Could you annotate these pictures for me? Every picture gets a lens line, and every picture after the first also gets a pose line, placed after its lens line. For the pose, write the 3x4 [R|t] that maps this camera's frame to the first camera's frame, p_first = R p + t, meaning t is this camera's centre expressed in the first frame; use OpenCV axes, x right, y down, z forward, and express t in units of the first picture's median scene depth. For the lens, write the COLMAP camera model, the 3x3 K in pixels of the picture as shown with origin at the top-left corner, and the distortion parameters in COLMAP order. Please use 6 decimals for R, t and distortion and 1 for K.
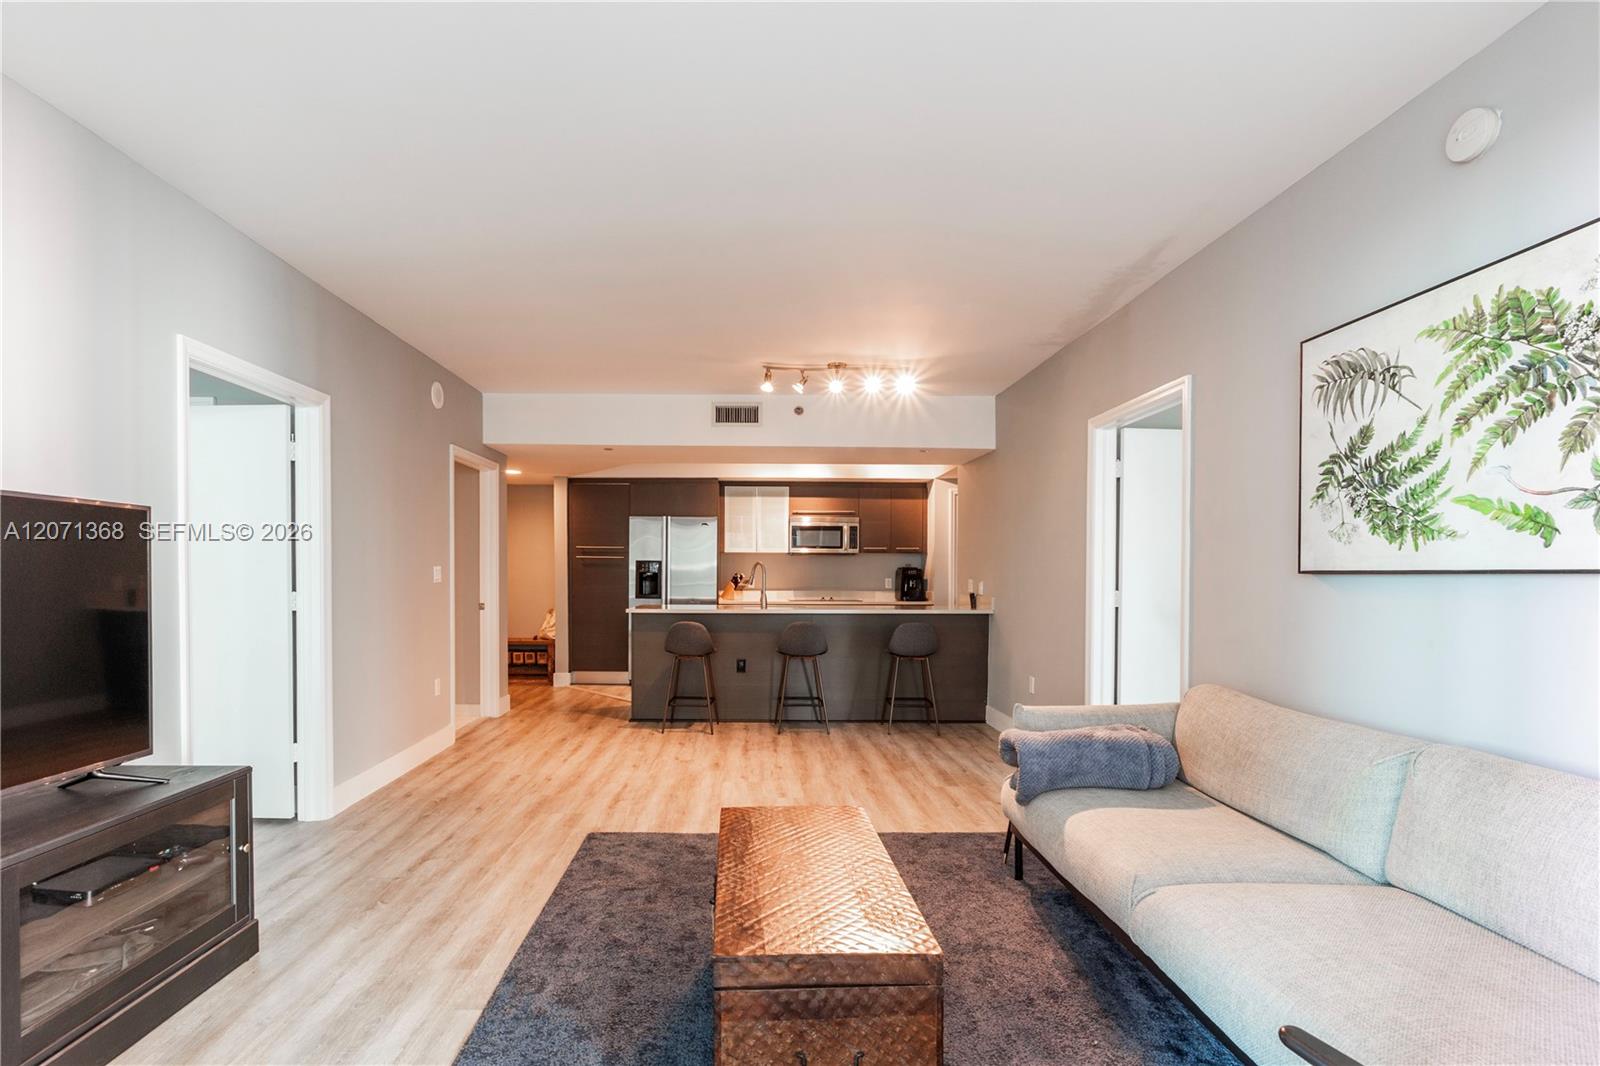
lens RADIAL K [[786.2, 0, 758.2], [0, 786.2, 584.0], [0, 0, 1]] dist [-0.001841, 0.000117]
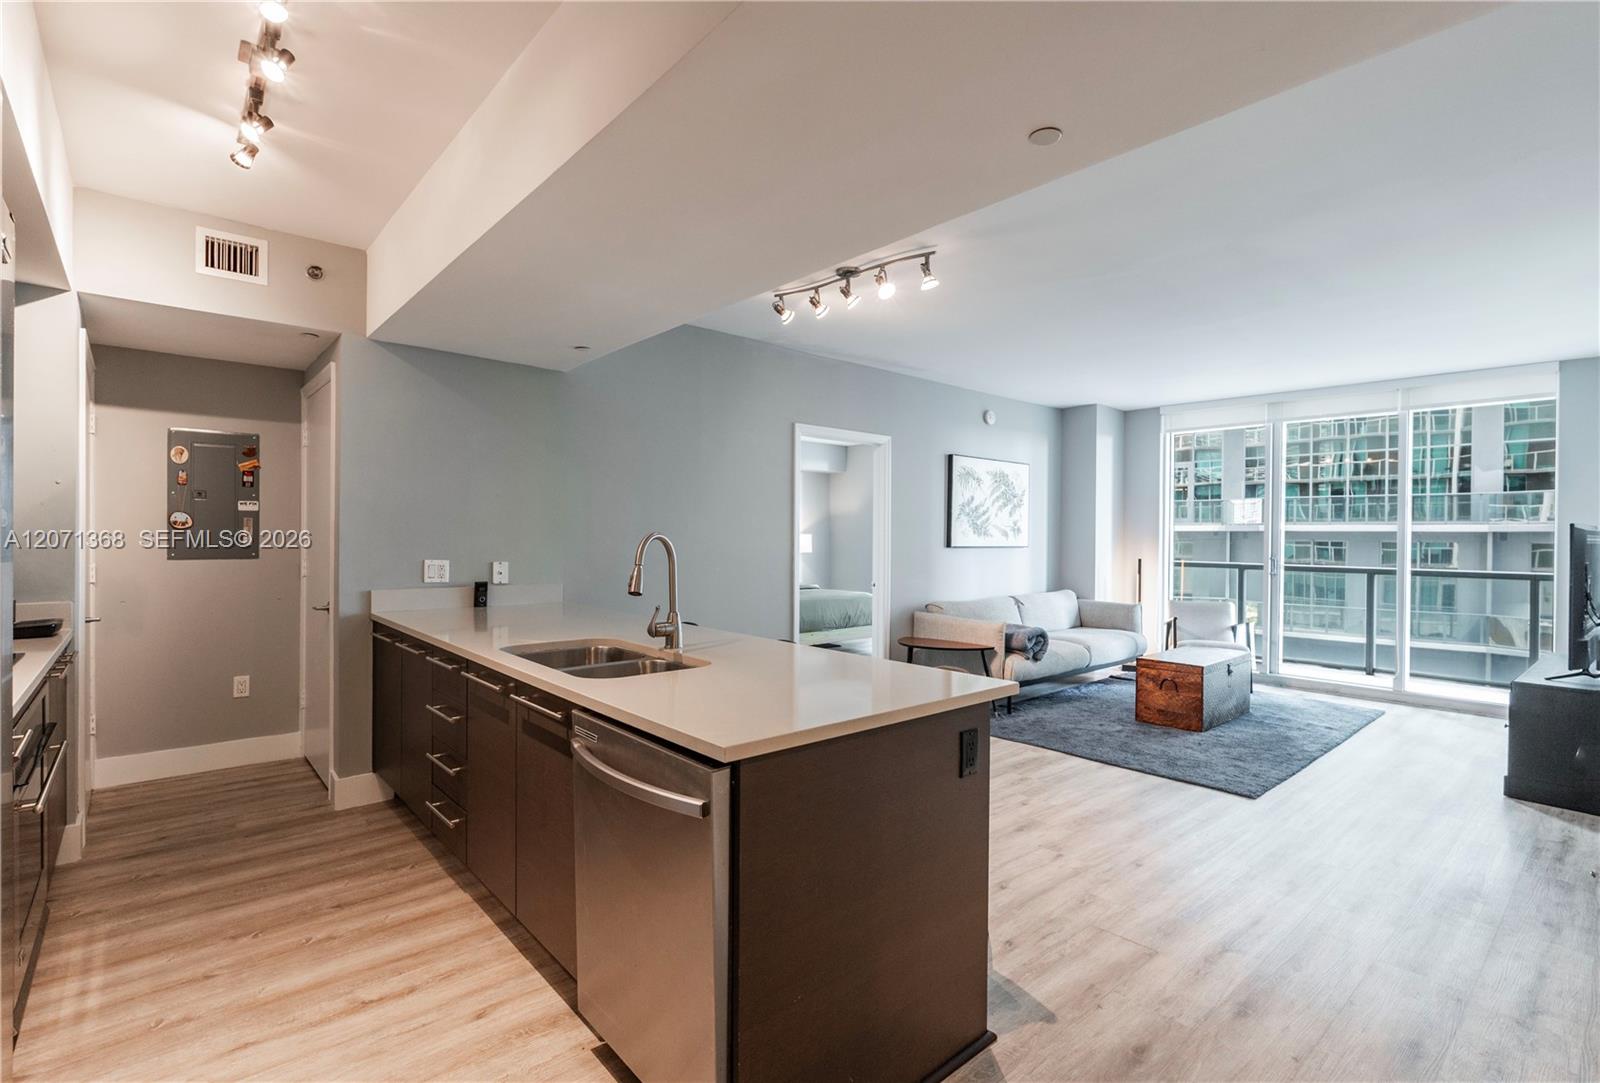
lens RADIAL K [[746.6, 0, 814.5], [0, 746.6, 541.2], [0, 0, 1]] dist [-0.004923, -0.000387]
pose [[-0.663325, -0.014379, 0.748194, -0.338083], [-0.001987, 0.999846, 0.017454, -0.032005], [-0.748329, 0.010091, -0.663251, 1.250144]]
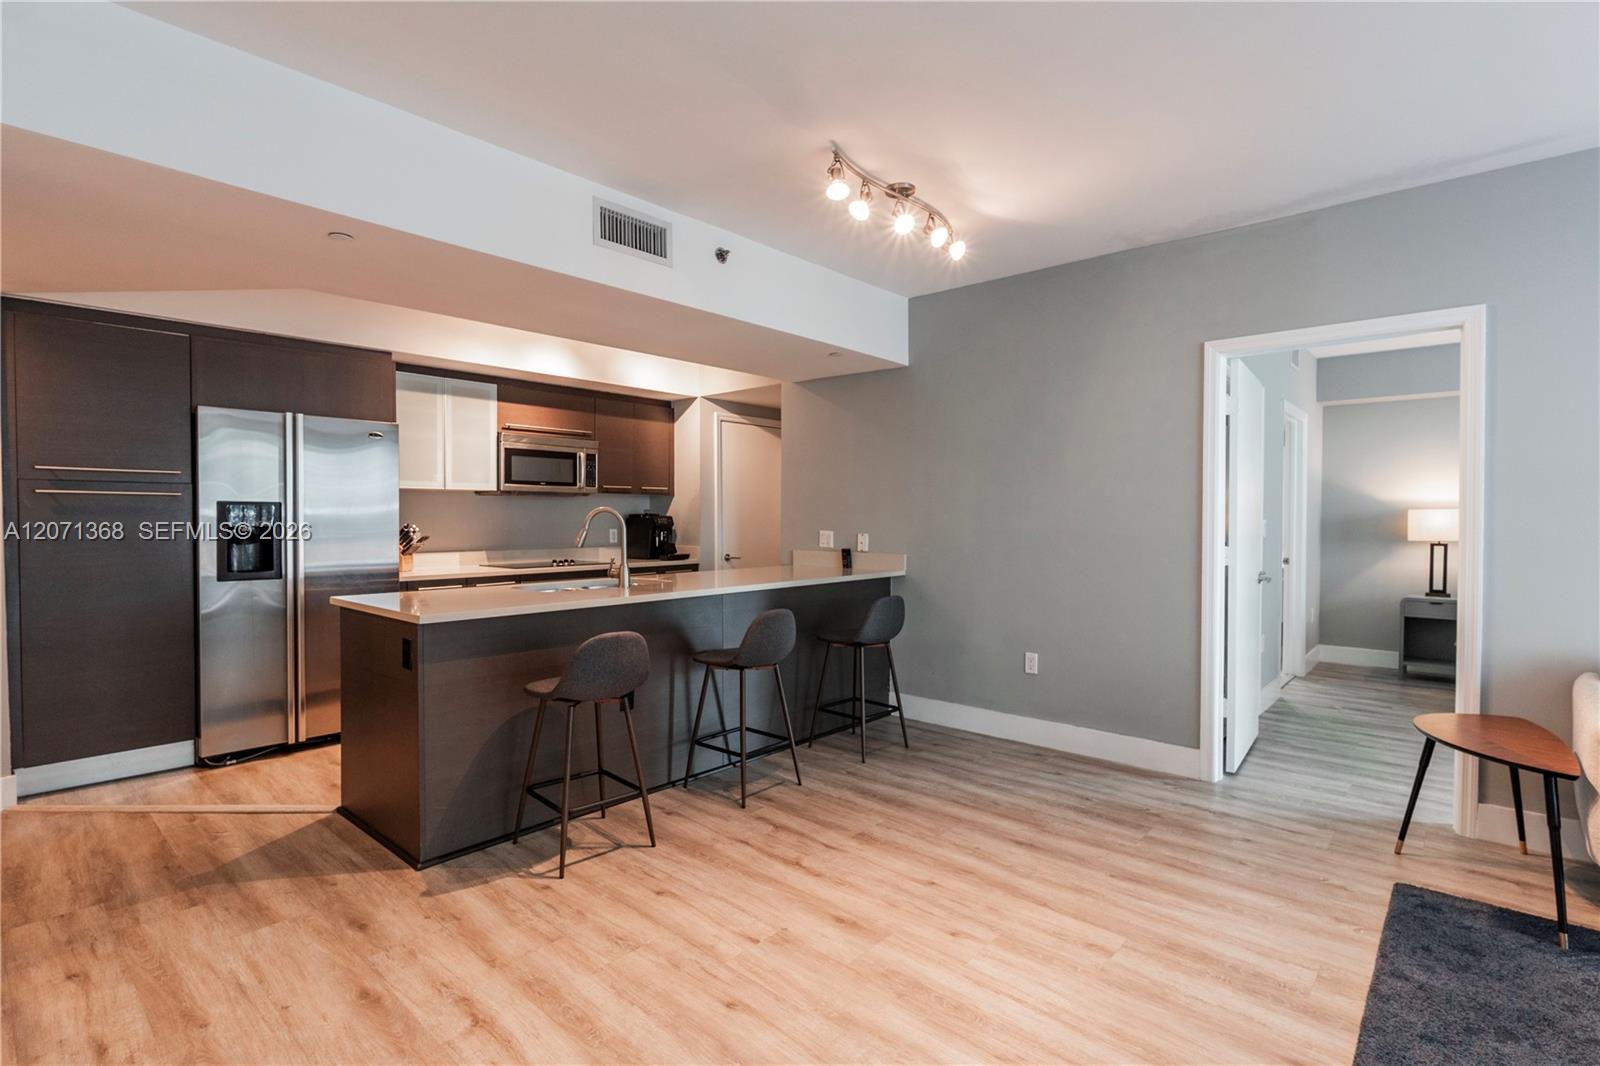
lens RADIAL K [[767.4, 0, 807.2], [0, 767.4, 530.5], [0, 0, 1]] dist [-0.005943, -0.000224]
pose [[0.665991, -0.017036, 0.745765, -0.334288], [0.011111, 0.999855, 0.012918, -0.017855], [-0.745877, -0.000317, 0.666084, 0.550686]]
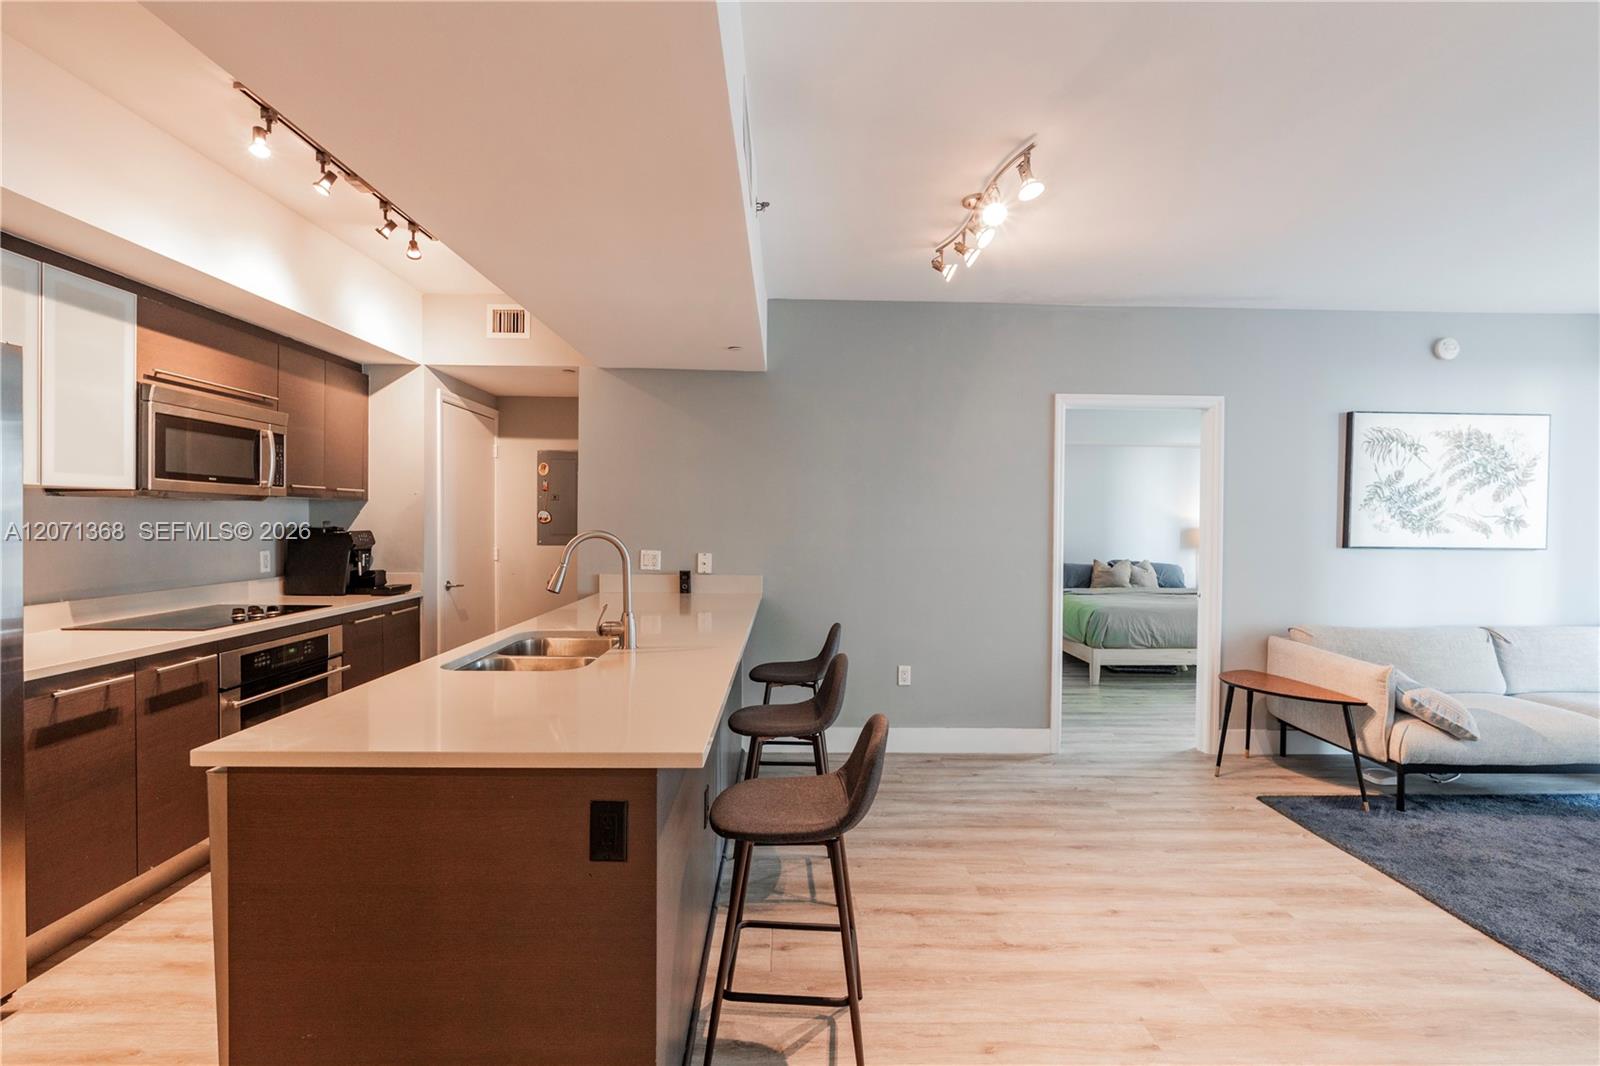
lens RADIAL K [[738.0, 0, 800.0], [0, 738.0, 533.0], [0, 0, 1]] dist [-0.007606, -0.000085]
pose [[-0.017484, -0.021637, 0.999613, -0.376403], [0.002627, 0.999761, 0.021687, -0.036310], [-0.999844, 0.003005, -0.017423, 0.959474]]
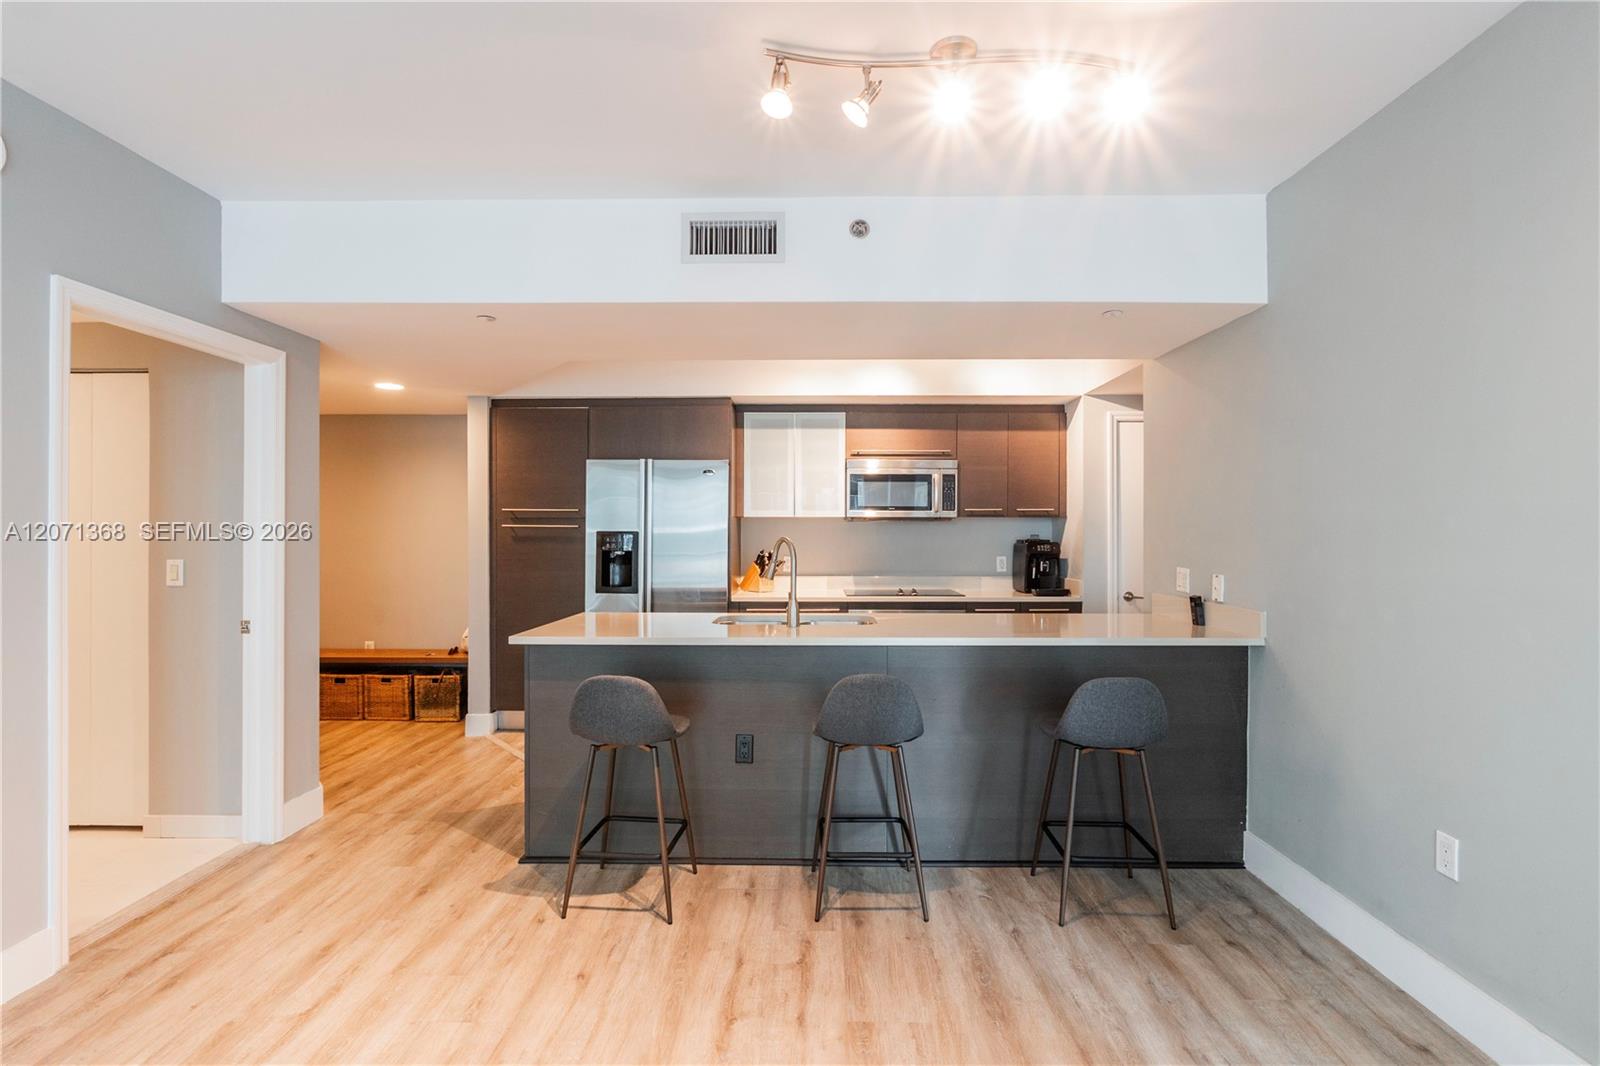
lens RADIAL K [[761.4, 0, 810.6], [0, 761.4, 535.9], [0, 0, 1]] dist [-0.007921, 0.000104]
pose [[0.999844, -0.003130, -0.017388, 0.028565], [0.002984, 0.999960, -0.008427, -0.026253], [0.017414, 0.008374, 0.999813, 0.520597]]
